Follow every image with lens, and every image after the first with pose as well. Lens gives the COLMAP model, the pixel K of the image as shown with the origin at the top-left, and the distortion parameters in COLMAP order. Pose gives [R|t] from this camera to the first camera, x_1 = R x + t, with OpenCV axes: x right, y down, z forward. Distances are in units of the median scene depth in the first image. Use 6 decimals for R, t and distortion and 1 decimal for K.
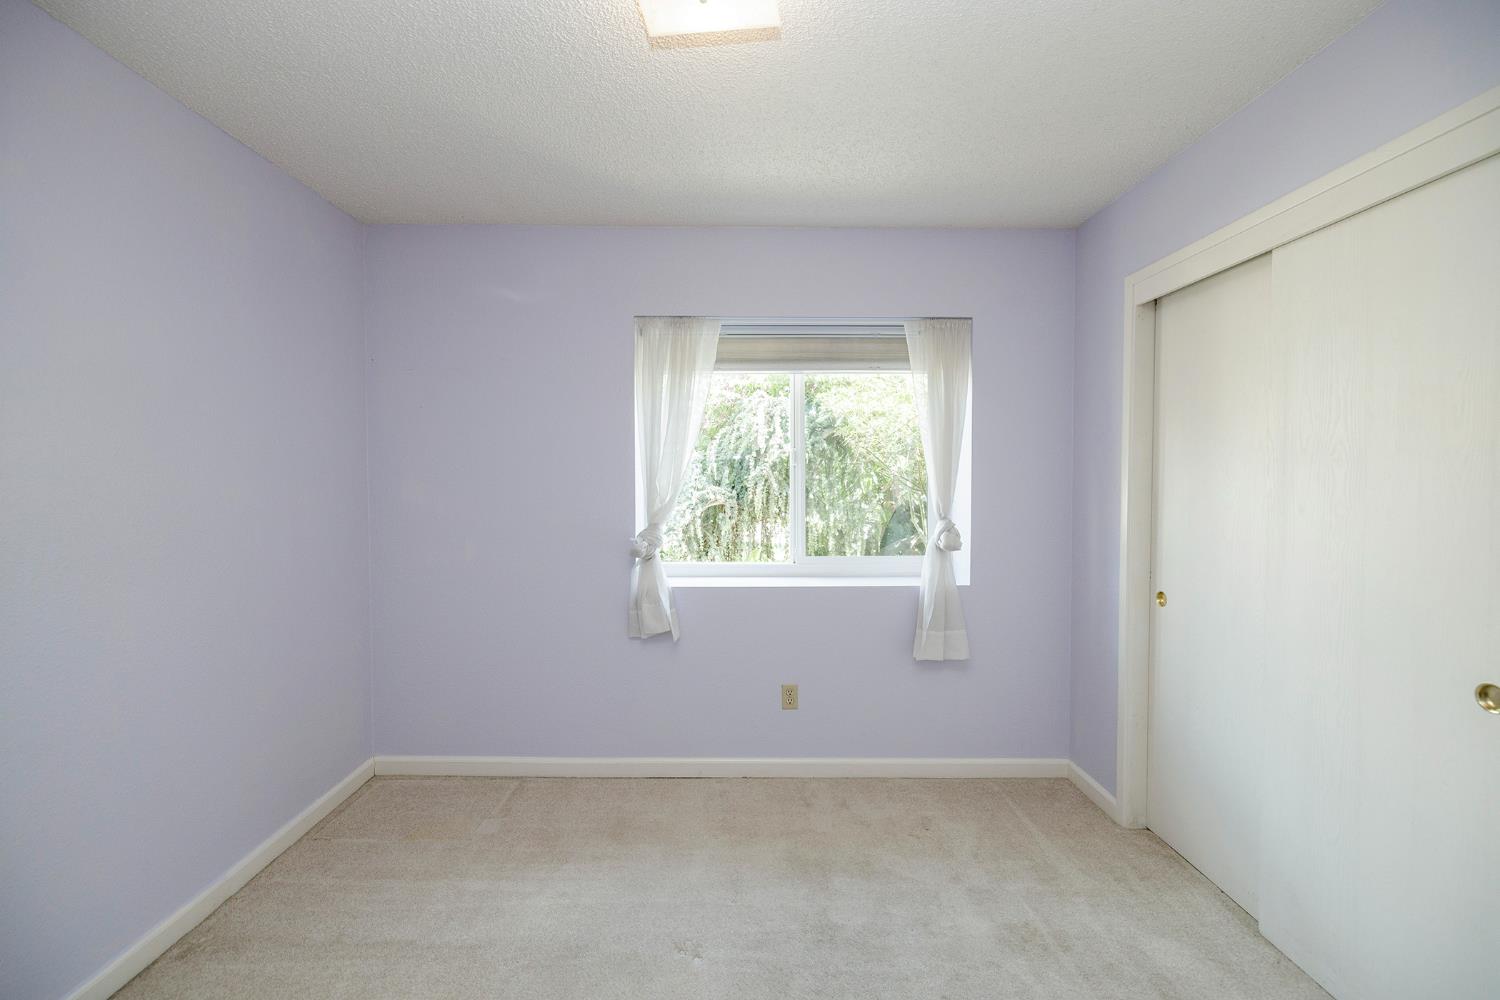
lens RADIAL K [[630.2, 0, 742.8], [0, 630.2, 494.7], [0, 0, 1]] dist [0.002201, 0.000161]
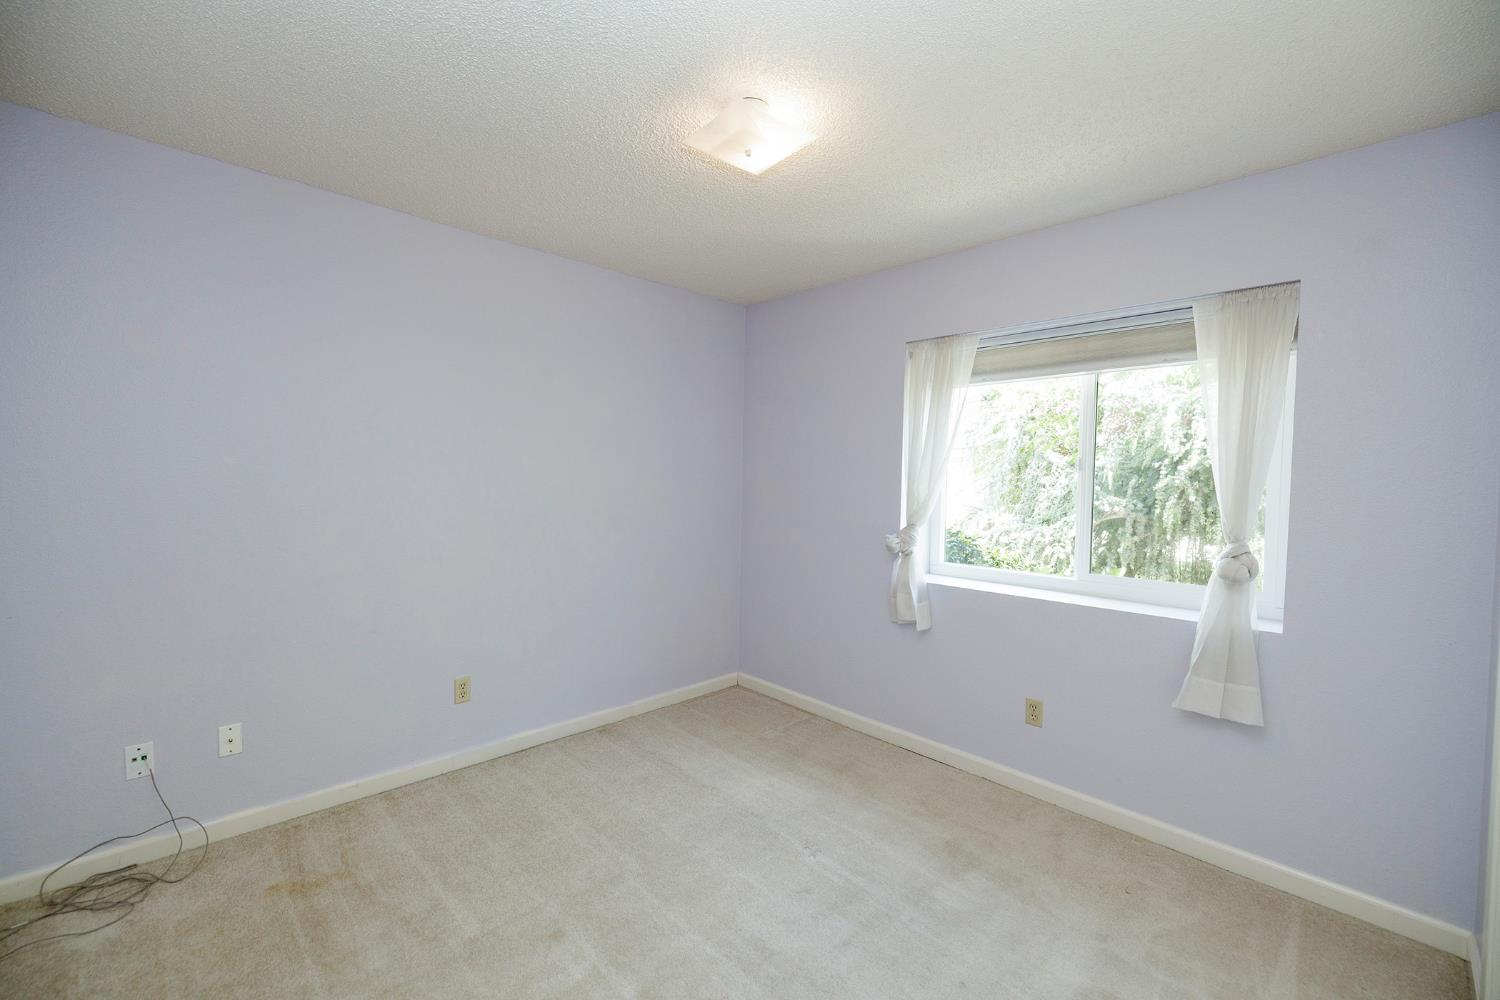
lens RADIAL K [[630.2, 0, 742.8], [0, 630.2, 494.7], [0, 0, 1]] dist [0.002201, 0.000161]
pose [[0.686848, 0.033185, -0.726043, 0.465012], [-0.041666, 0.999112, 0.006249, -0.000908], [0.725605, 0.025960, 0.687621, 0.001141]]
